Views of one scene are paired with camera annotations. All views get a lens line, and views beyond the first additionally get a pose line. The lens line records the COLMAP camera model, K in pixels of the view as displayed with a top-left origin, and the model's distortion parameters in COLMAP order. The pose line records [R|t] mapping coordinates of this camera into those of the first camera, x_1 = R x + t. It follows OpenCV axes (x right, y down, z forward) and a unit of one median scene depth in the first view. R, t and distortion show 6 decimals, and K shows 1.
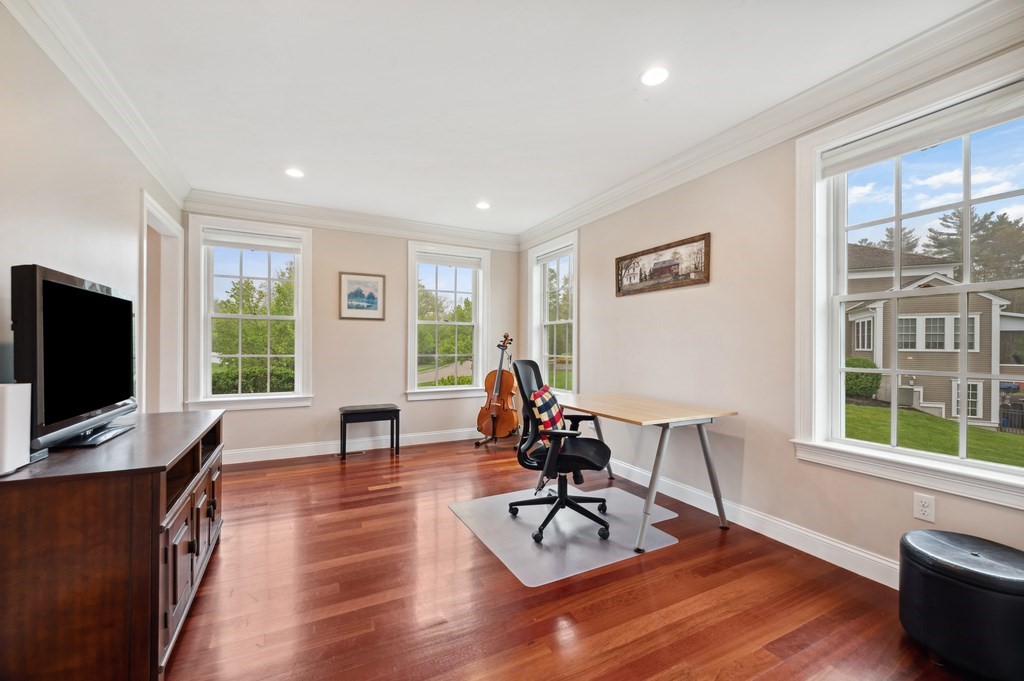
lens RADIAL K [[419.6, 0, 509.6], [0, 419.6, 342.3], [0, 0, 1]] dist [-0.005234, 0.001839]
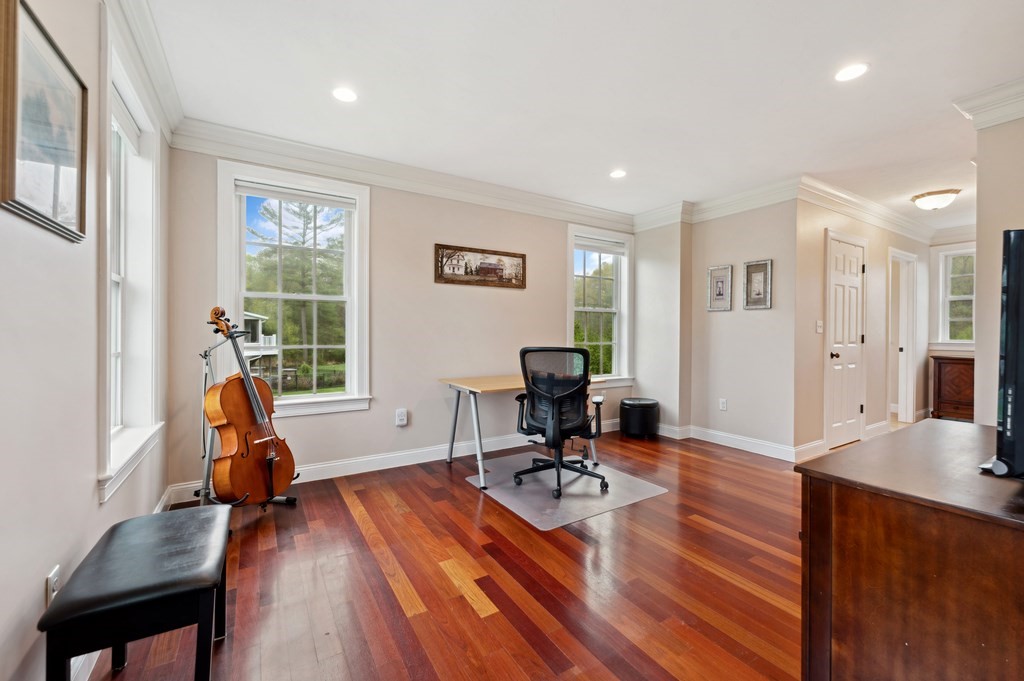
lens RADIAL K [[419.6, 0, 510.0], [0, 419.6, 335.1], [0, 0, 1]] dist [-0.005234, 0.001839]
pose [[-0.096528, -0.005408, 0.995316, -0.820105], [-0.007606, 0.999960, 0.004696, 0.010497], [-0.995301, -0.007117, -0.096566, 1.004789]]
